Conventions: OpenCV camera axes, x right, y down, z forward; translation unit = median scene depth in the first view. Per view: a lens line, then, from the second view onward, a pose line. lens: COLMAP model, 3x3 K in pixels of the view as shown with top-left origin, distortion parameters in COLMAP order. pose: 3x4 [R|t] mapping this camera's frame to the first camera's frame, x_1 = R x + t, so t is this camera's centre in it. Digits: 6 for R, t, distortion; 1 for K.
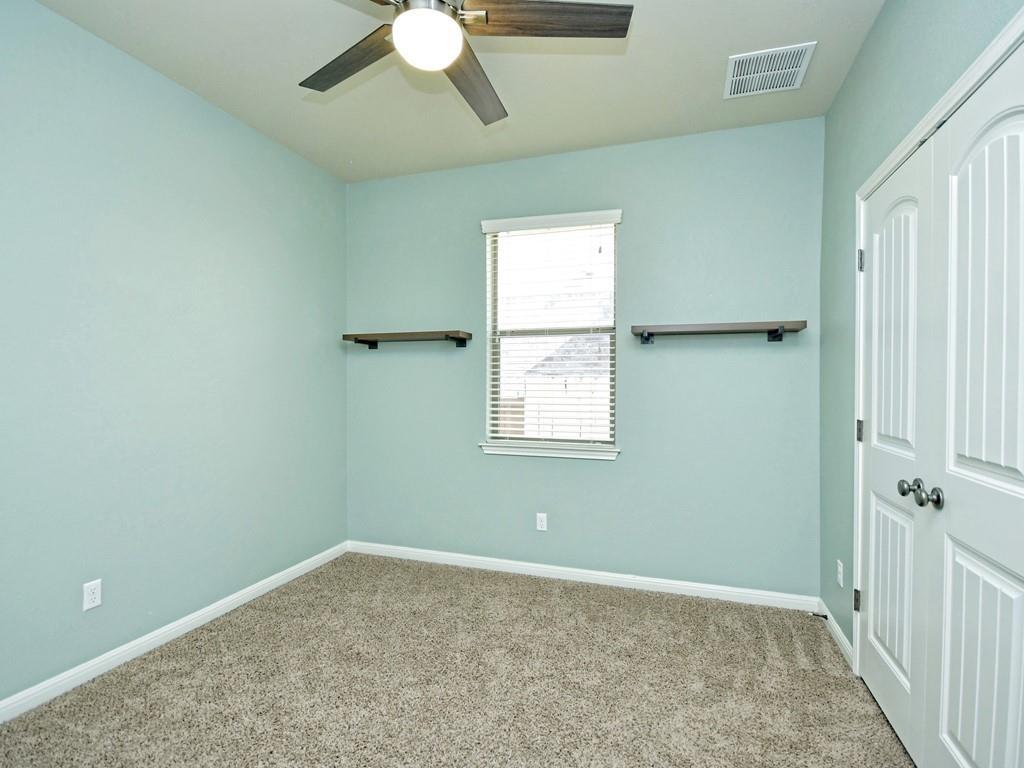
lens RADIAL K [[517.2, 0, 515.0], [0, 517.2, 385.2], [0, 0, 1]] dist [0.006818, 0.003617]
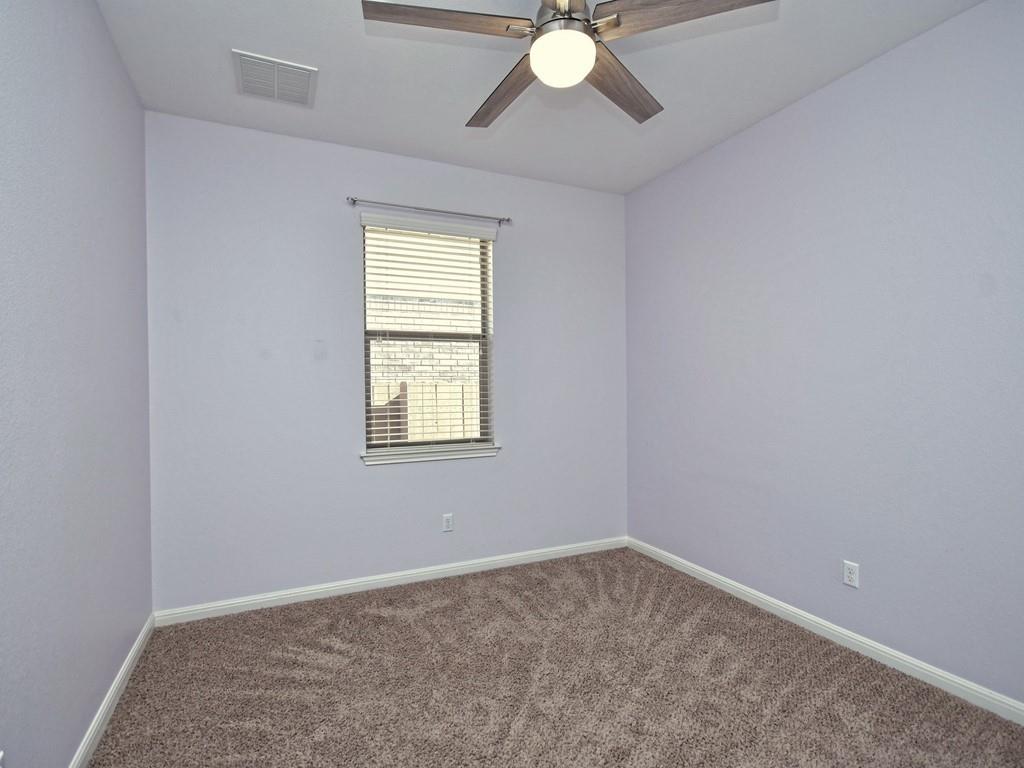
lens RADIAL K [[517.2, 0, 513.8], [0, 517.2, 380.9], [0, 0, 1]] dist [0.006818, 0.003617]
pose [[0.724053, -0.006570, 0.689714, -0.500405], [0.013905, 0.999890, -0.005073, -0.006697], [-0.689605, 0.013263, 0.724065, 0.154284]]
